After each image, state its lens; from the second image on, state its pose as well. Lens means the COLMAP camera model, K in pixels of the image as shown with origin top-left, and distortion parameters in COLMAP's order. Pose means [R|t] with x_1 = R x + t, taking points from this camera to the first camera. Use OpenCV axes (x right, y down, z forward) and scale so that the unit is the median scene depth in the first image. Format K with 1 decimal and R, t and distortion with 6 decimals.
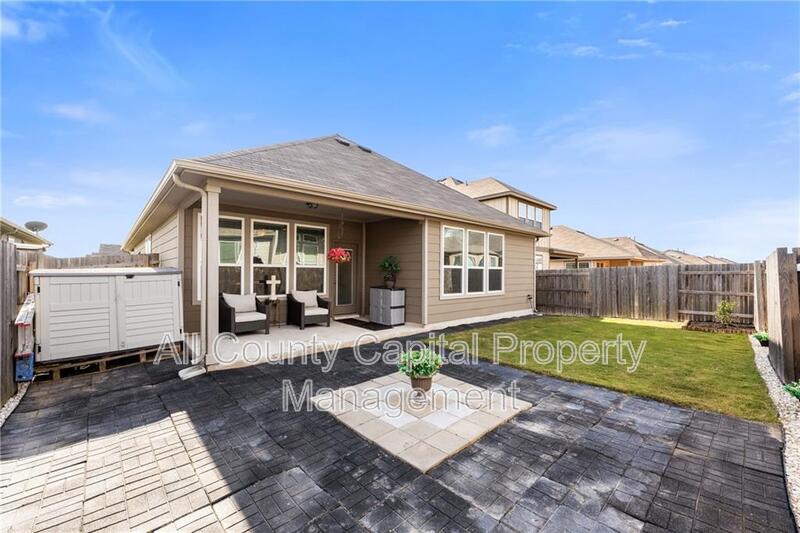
lens RADIAL K [[315.5, 0, 401.7], [0, 315.5, 270.5], [0, 0, 1]] dist [0.000239, -0.000001]
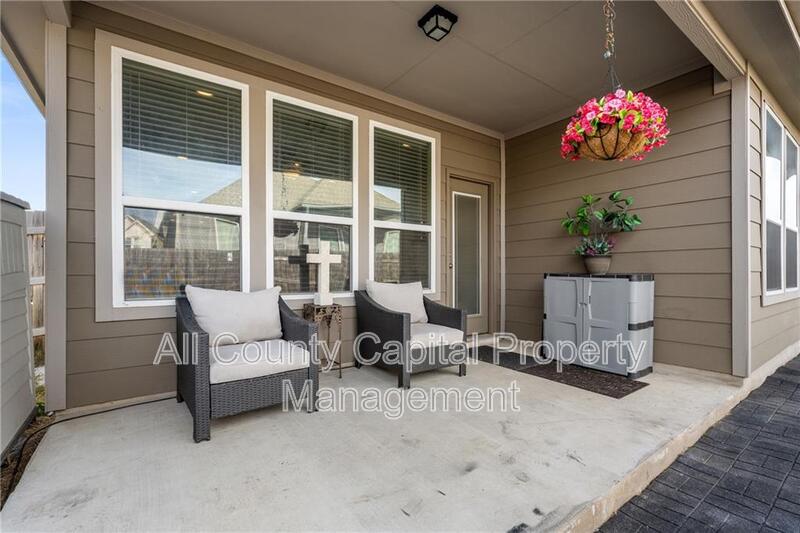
lens RADIAL K [[359.1, 0, 399.1], [0, 359.1, 269.1], [0, 0, 1]] dist [-0.000699, 0.000026]
pose [[0.991636, -0.010894, -0.128602, -0.254995], [0.010329, 0.999934, -0.005054, 0.051248], [0.128649, 0.003684, 0.991683, 0.568290]]
